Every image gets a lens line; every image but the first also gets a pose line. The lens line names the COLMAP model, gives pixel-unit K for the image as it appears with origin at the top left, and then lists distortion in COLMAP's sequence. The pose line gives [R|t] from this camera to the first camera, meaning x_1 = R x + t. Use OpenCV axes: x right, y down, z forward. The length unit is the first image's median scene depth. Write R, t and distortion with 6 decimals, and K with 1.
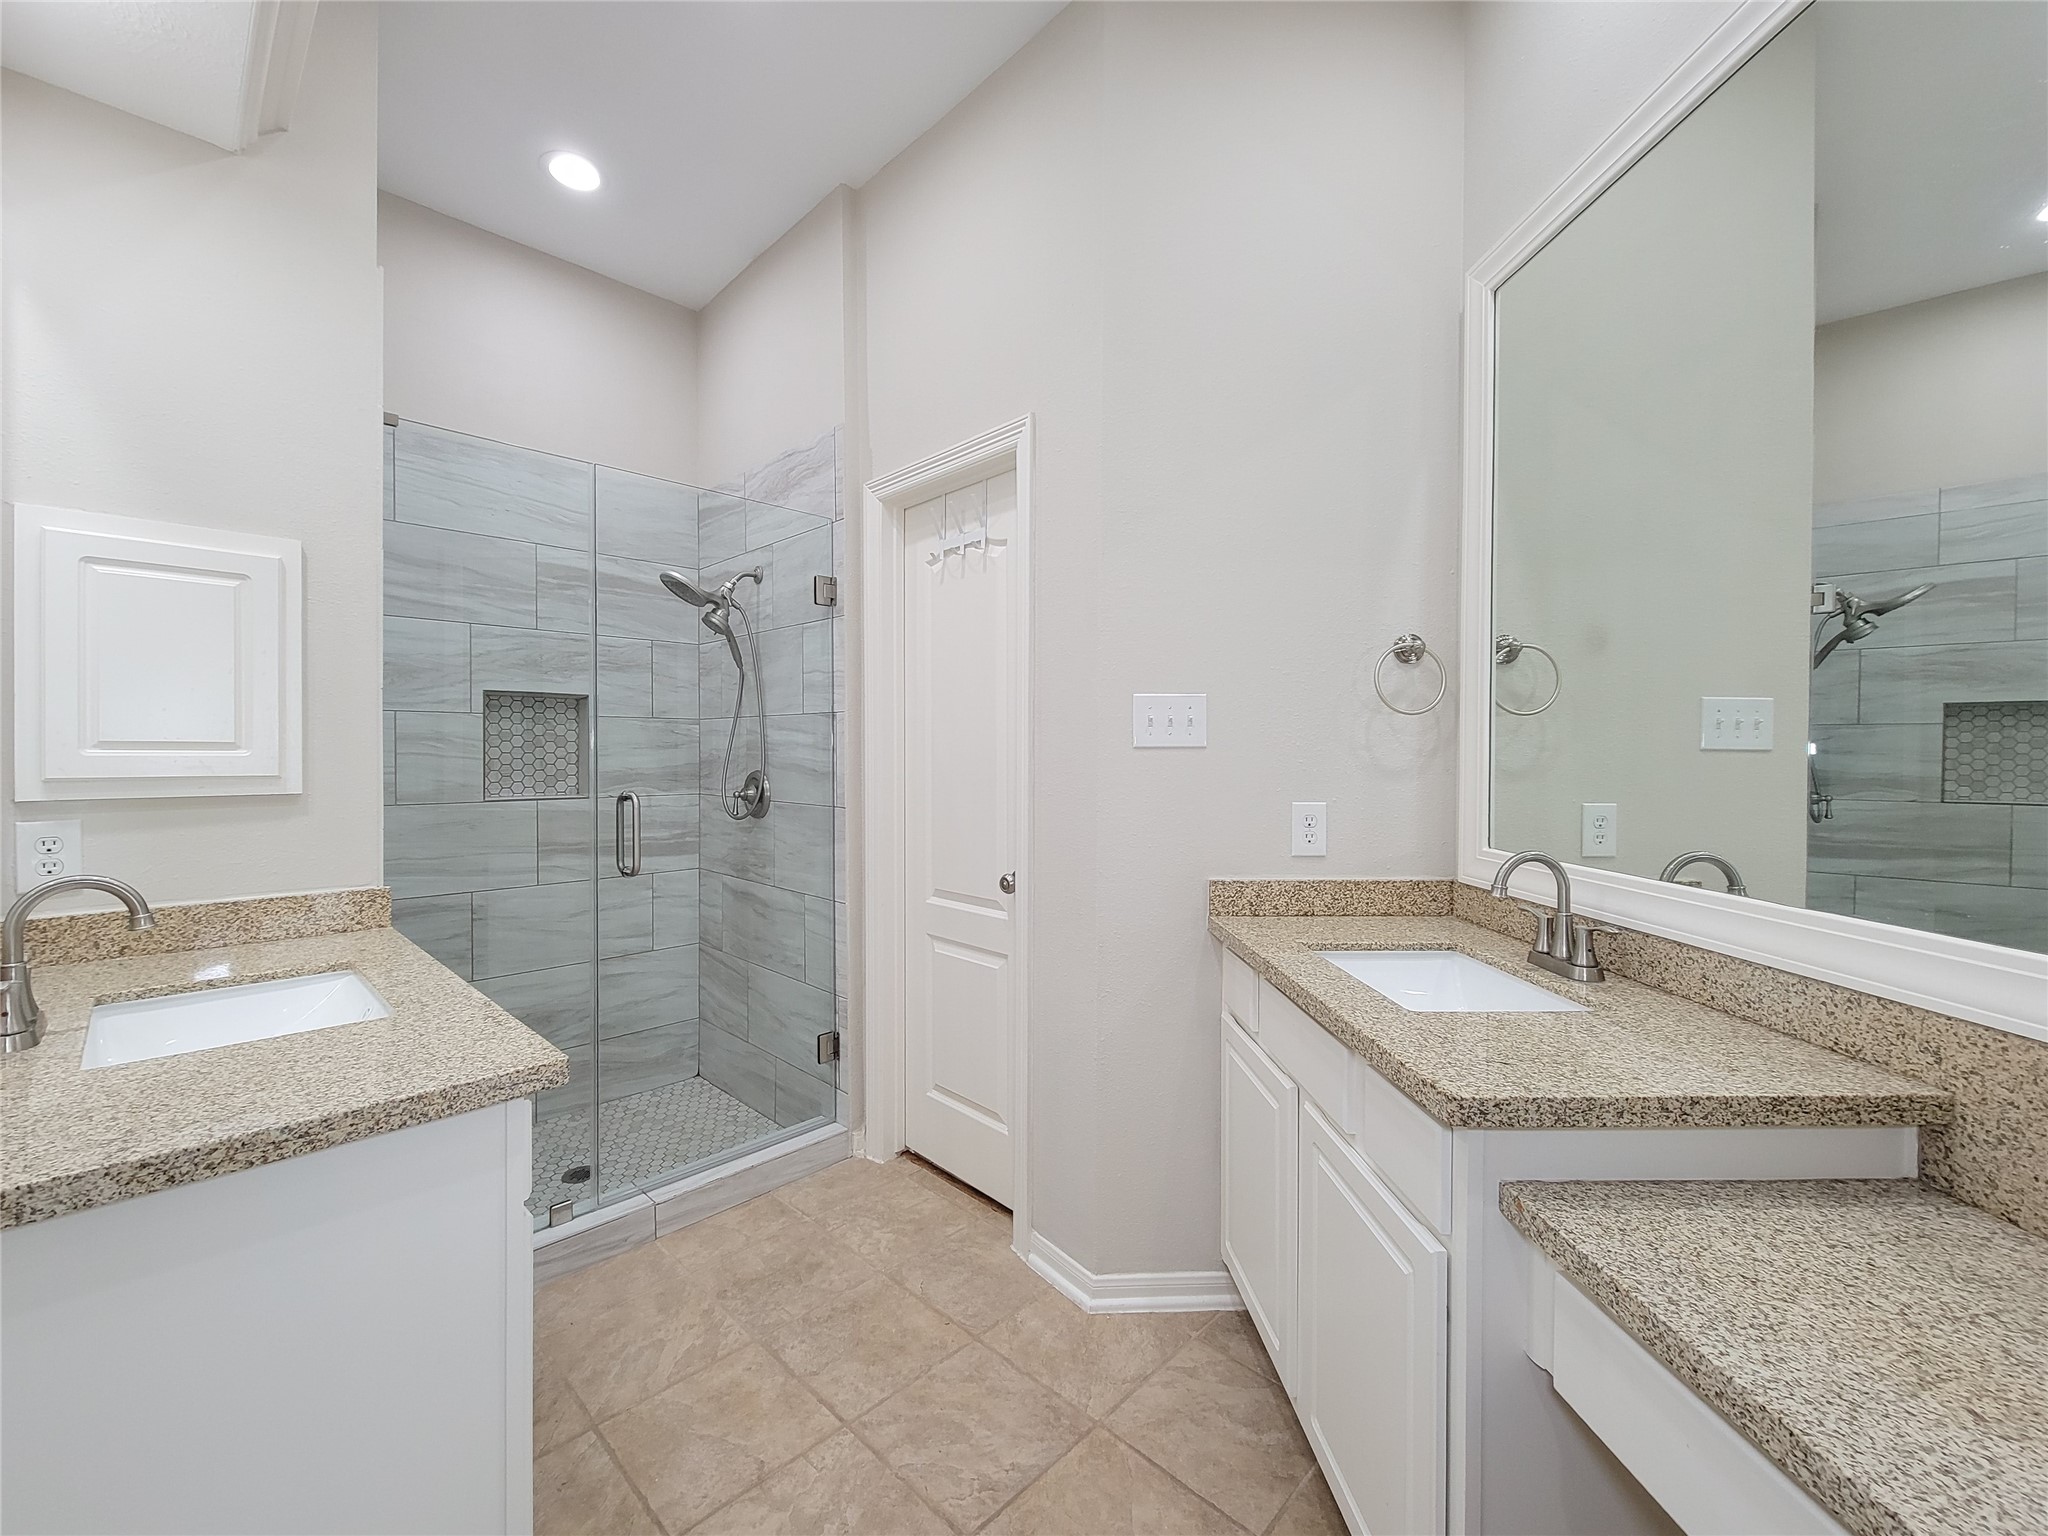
lens RADIAL K [[847.3, 0, 1028.7], [0, 847.3, 762.9], [0, 0, 1]] dist [0.002831, -0.002947]
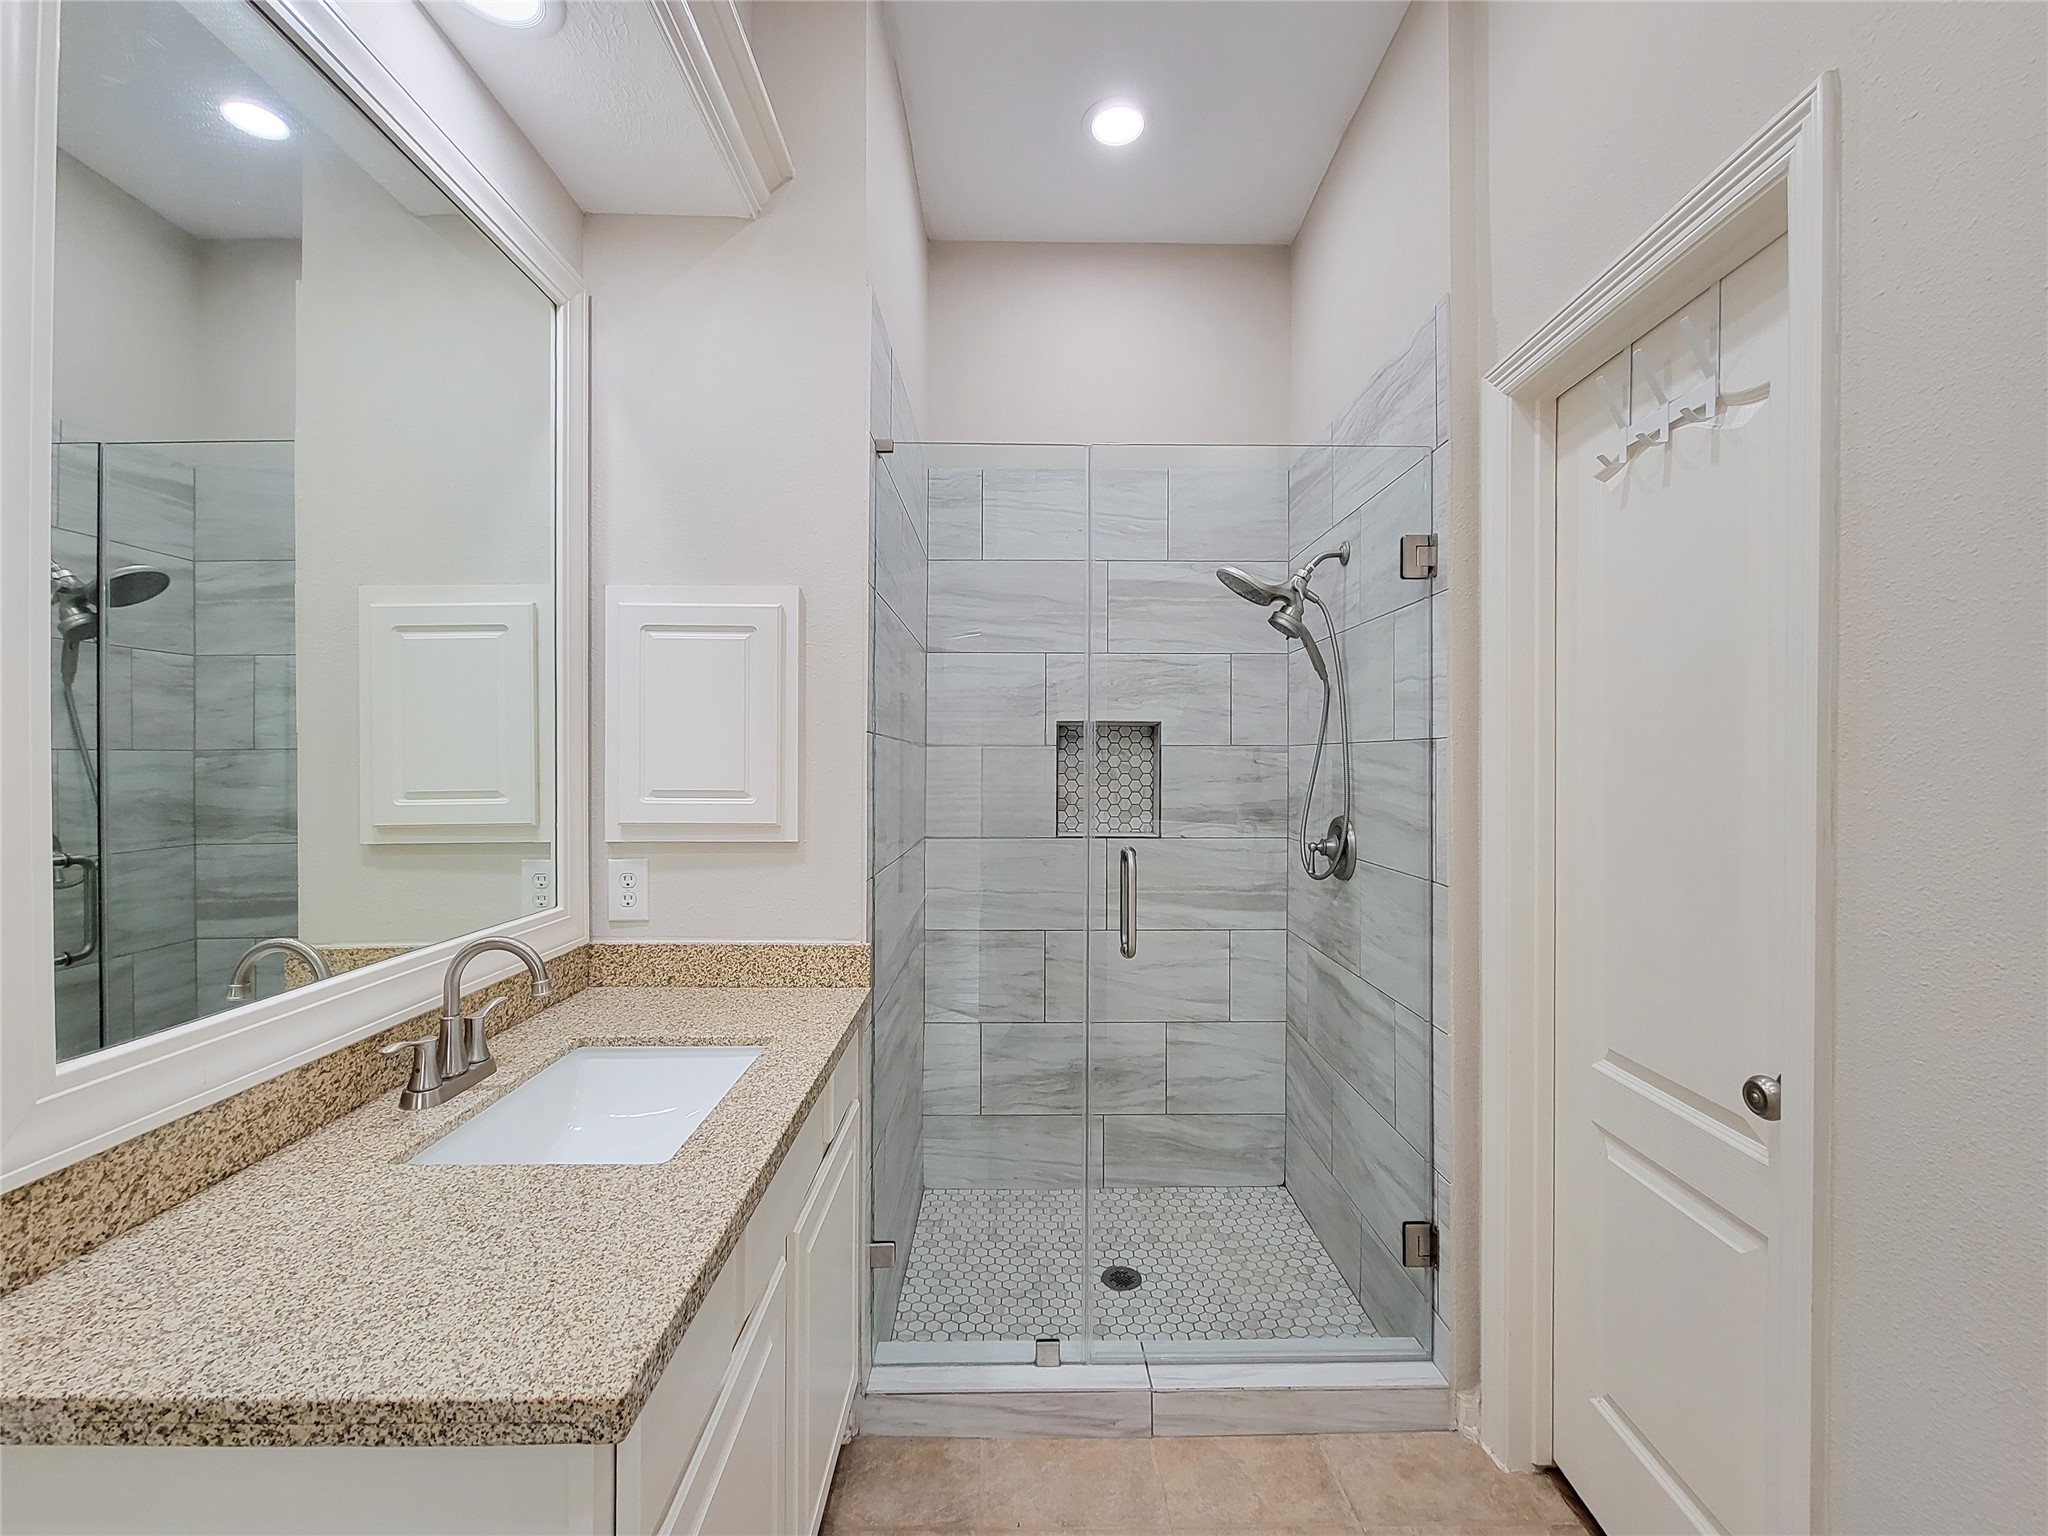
lens RADIAL K [[847.3, 0, 1028.7], [0, 847.3, 762.9], [0, 0, 1]] dist [0.002831, -0.002947]
pose [[0.697550, 0.002849, -0.716530, 0.024802], [-0.011334, 0.999911, -0.007058, -0.033692], [0.716446, 0.013045, 0.697520, 0.326980]]
